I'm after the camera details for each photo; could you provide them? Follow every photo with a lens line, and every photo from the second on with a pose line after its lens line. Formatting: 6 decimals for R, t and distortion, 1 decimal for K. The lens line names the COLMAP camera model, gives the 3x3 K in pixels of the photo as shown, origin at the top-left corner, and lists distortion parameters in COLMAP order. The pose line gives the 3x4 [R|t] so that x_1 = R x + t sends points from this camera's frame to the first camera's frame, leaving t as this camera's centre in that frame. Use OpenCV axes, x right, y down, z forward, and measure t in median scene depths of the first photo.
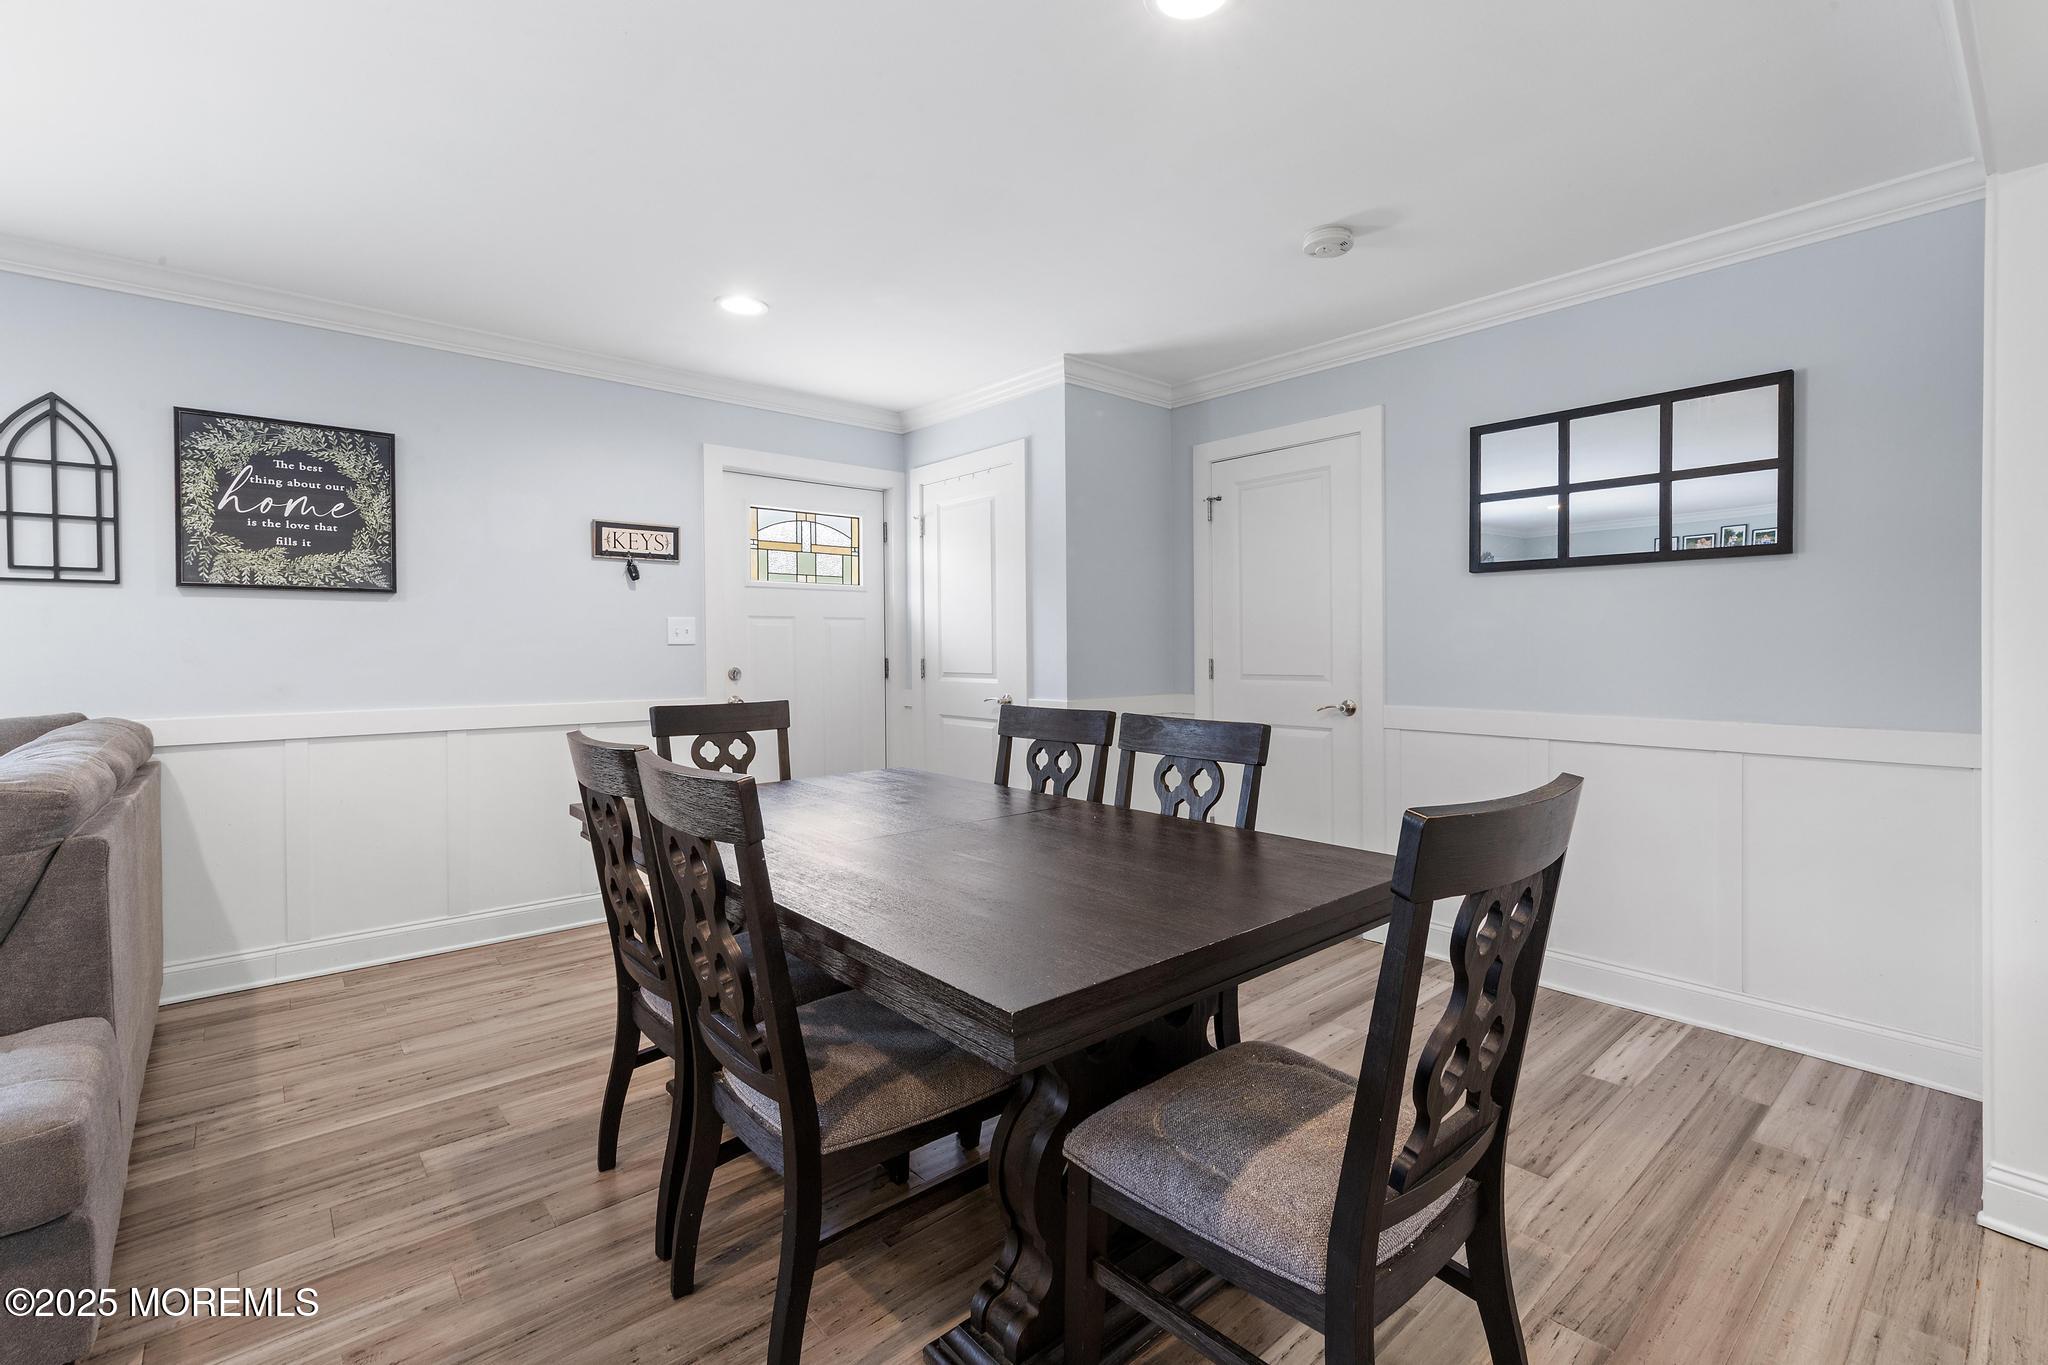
lens RADIAL K [[900.8, 0, 1042.4], [0, 900.8, 658.4], [0, 0, 1]] dist [0.004130, 0.000785]
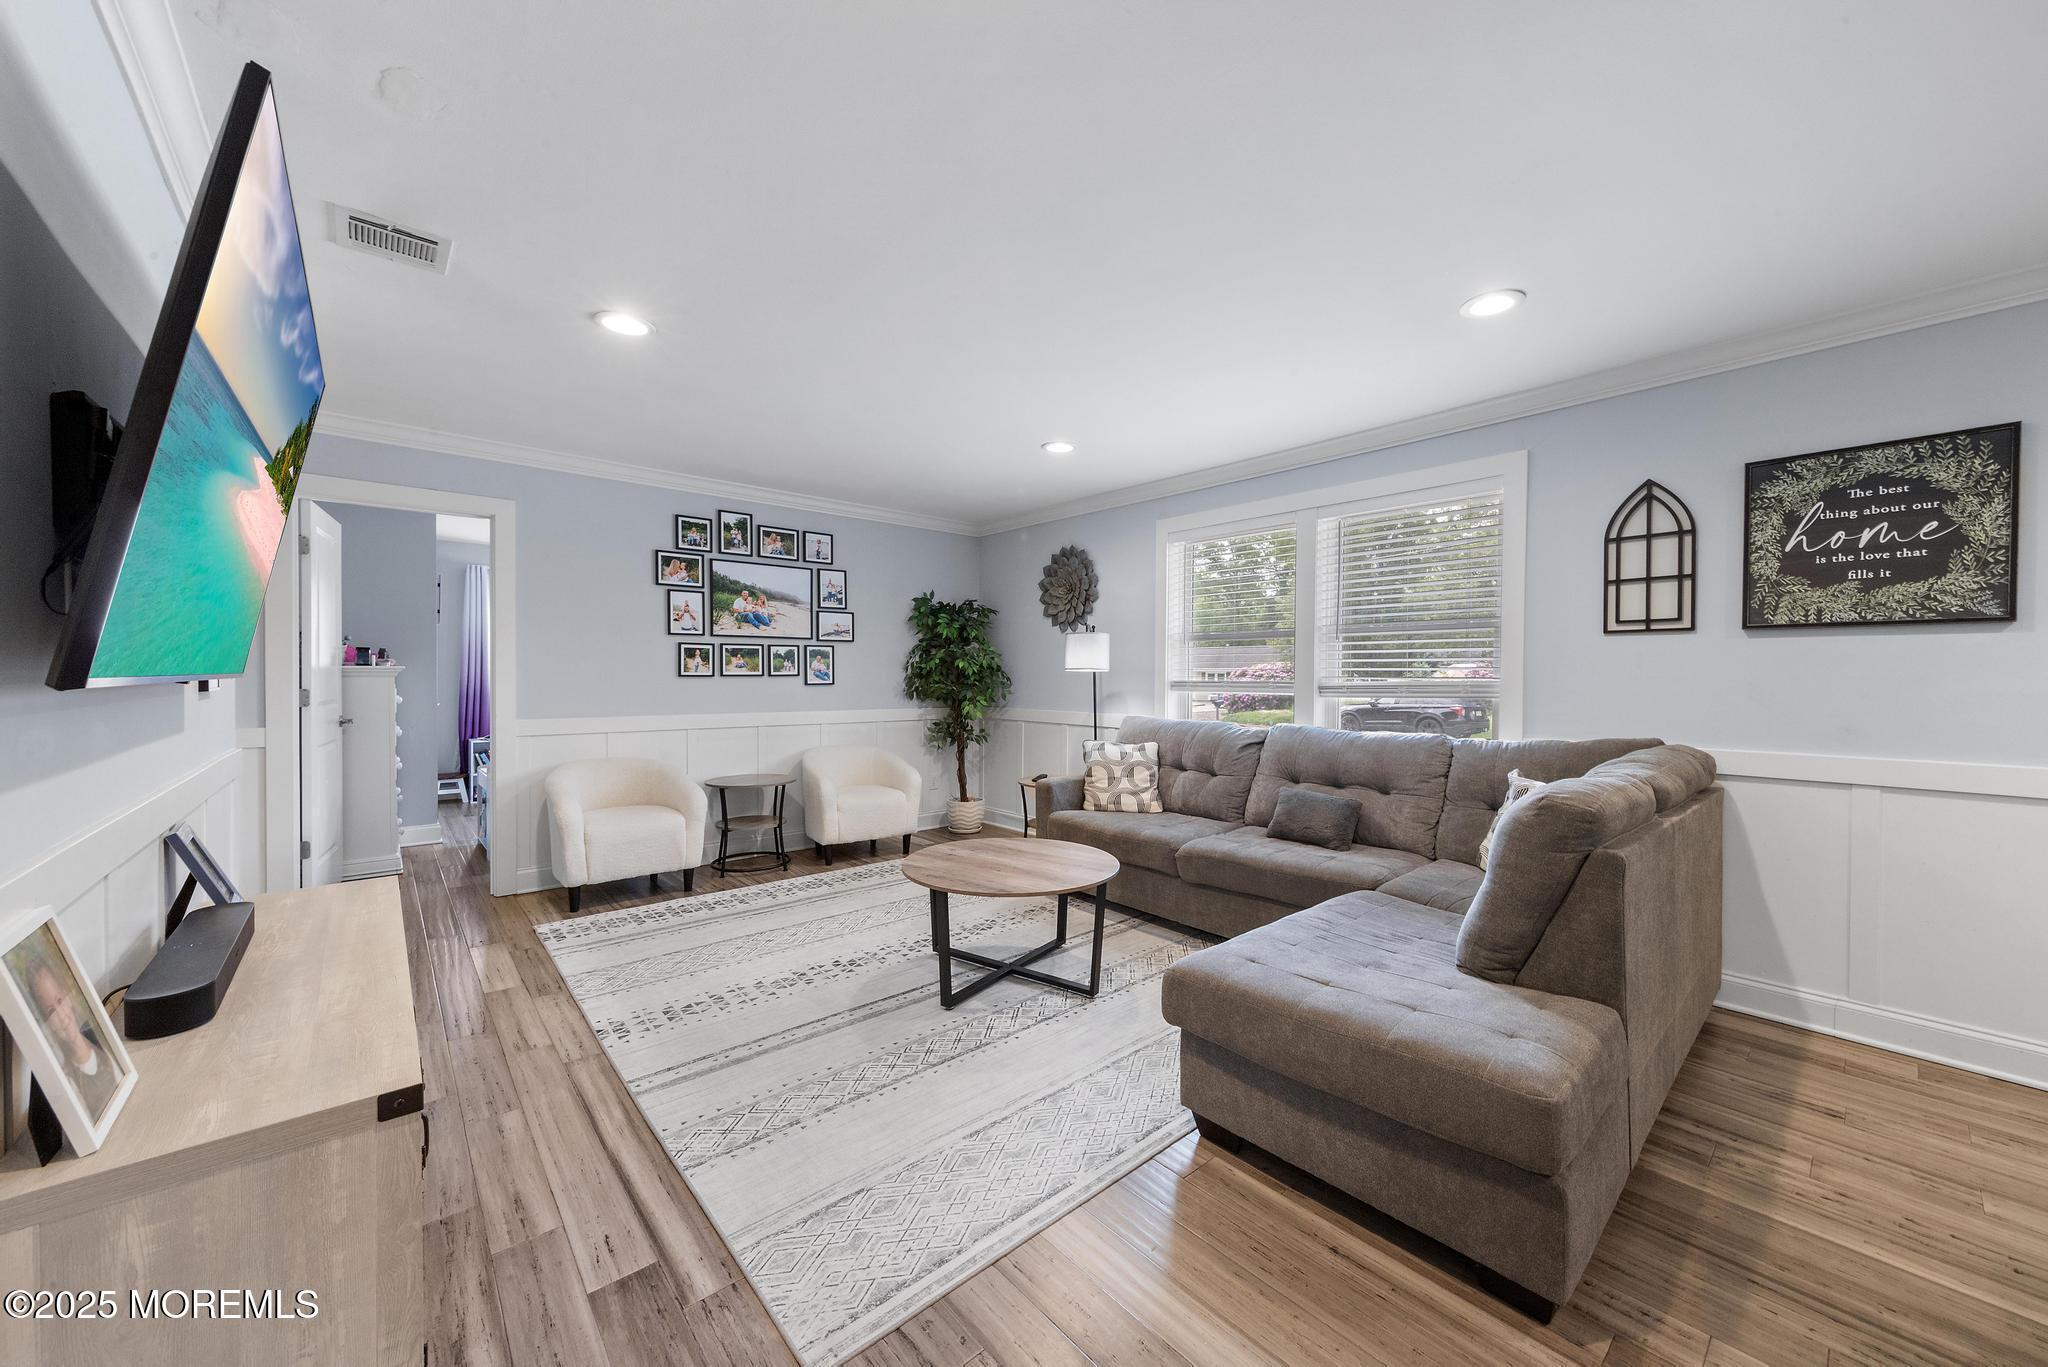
lens RADIAL K [[747.4, 0, 1028.9], [0, 747.4, 682.8], [0, 0, 1]] dist [0.003573, -0.000439]
pose [[-0.009035, 0.013114, -0.999873, -0.046888], [-0.017781, 0.999754, 0.013273, -0.011667], [0.999801, 0.017899, -0.008799, 0.145494]]
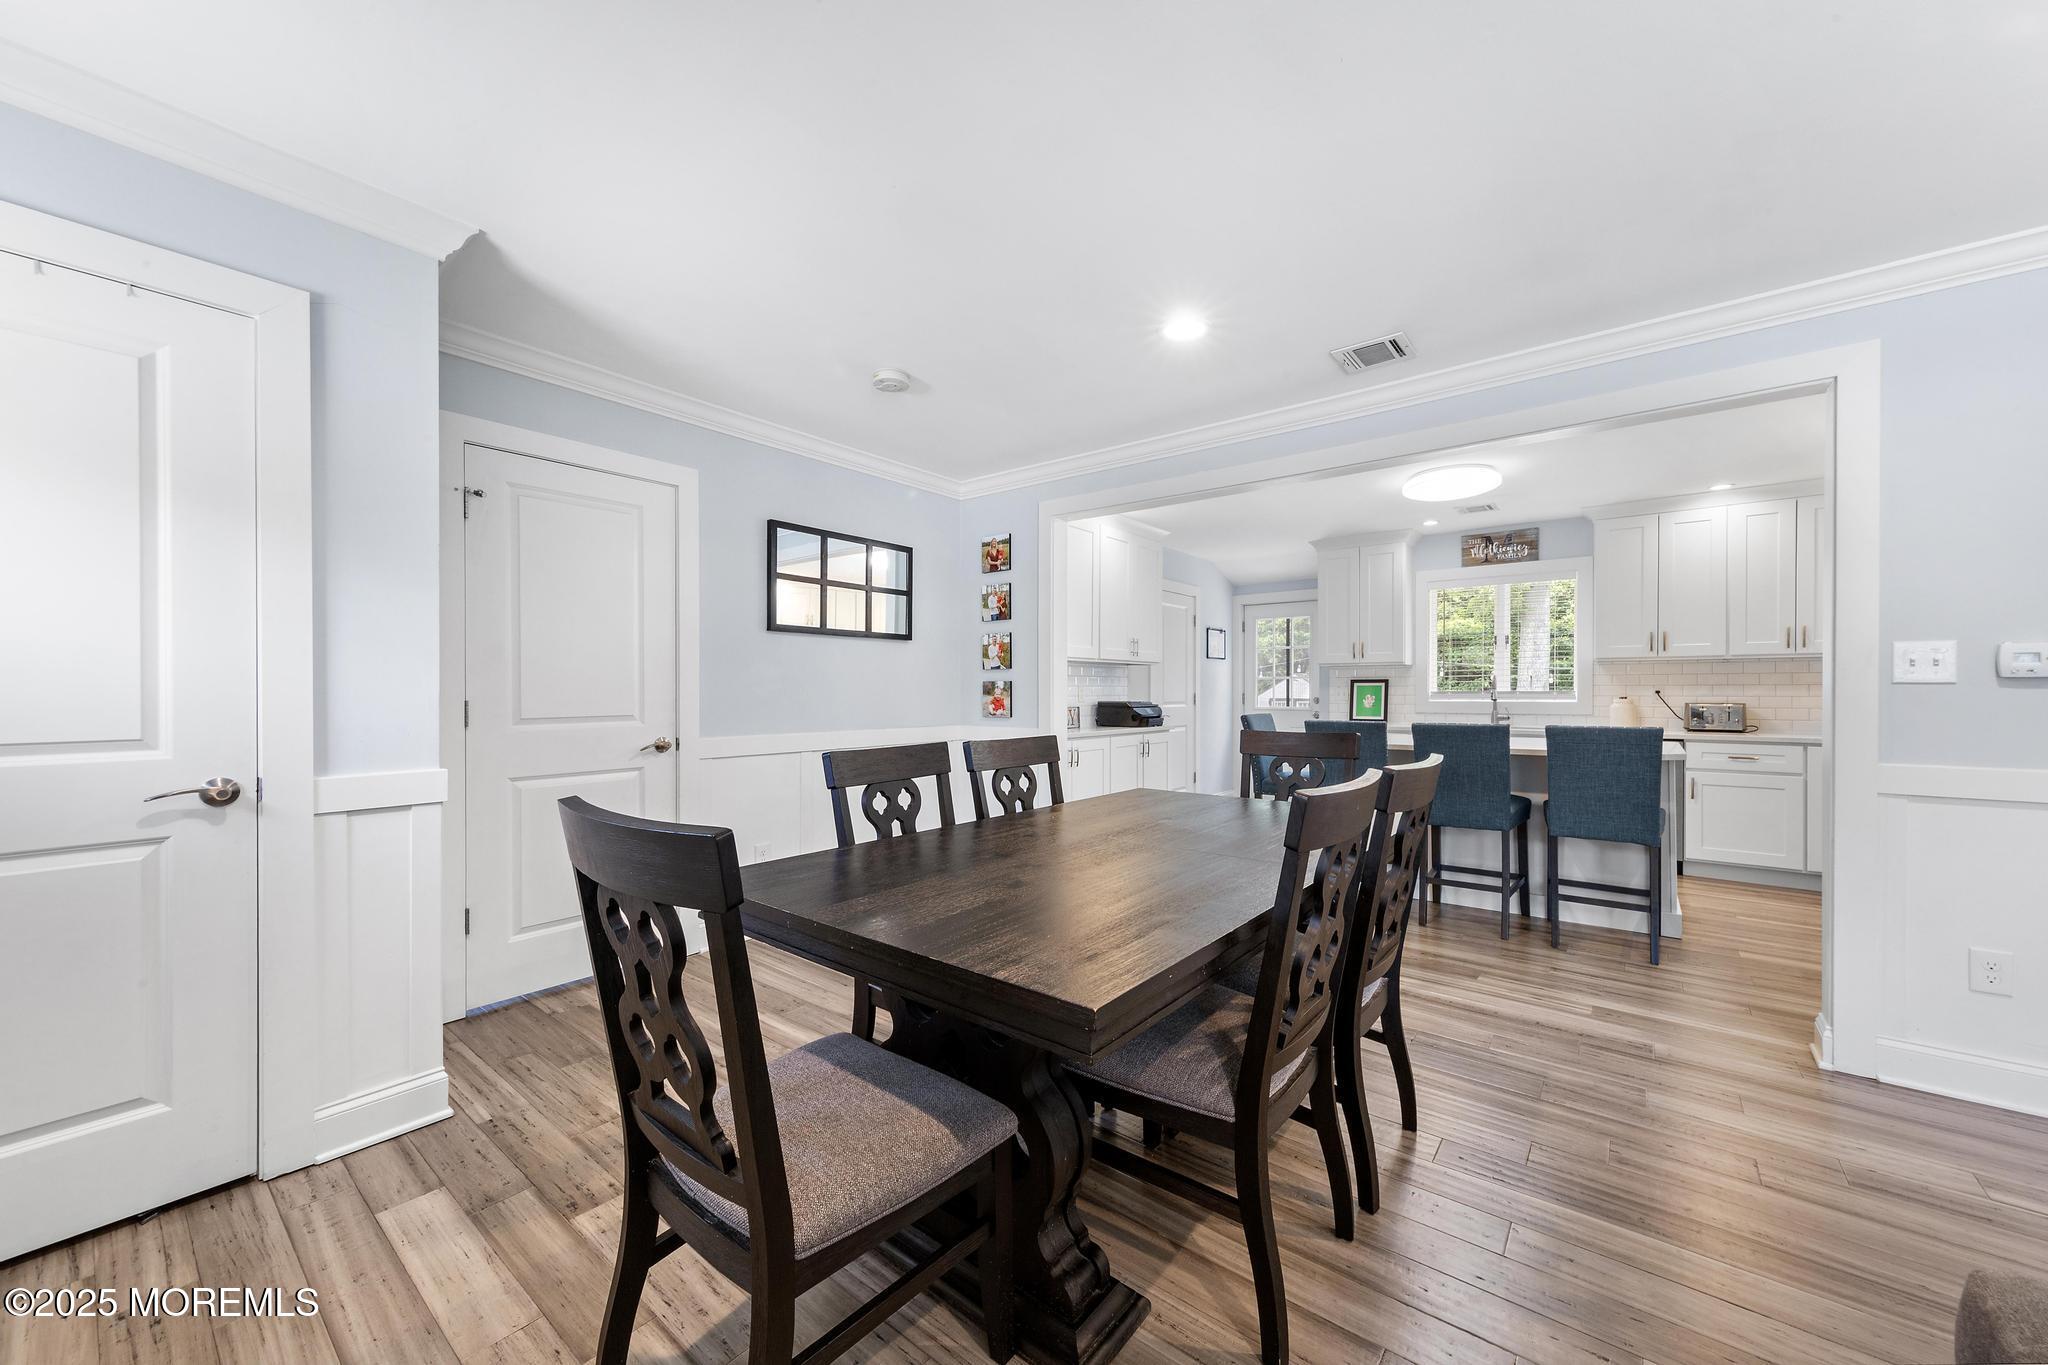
lens RADIAL K [[753.1, 0, 1024.8], [0, 753.1, 691.6], [0, 0, 1]] dist [0.001201, -0.000095]
pose [[-0.164555, -0.000108, 0.986368, -0.692966], [0.011751, 0.999929, 0.002070, -0.003338], [-0.986298, 0.011931, -0.164542, 0.852686]]
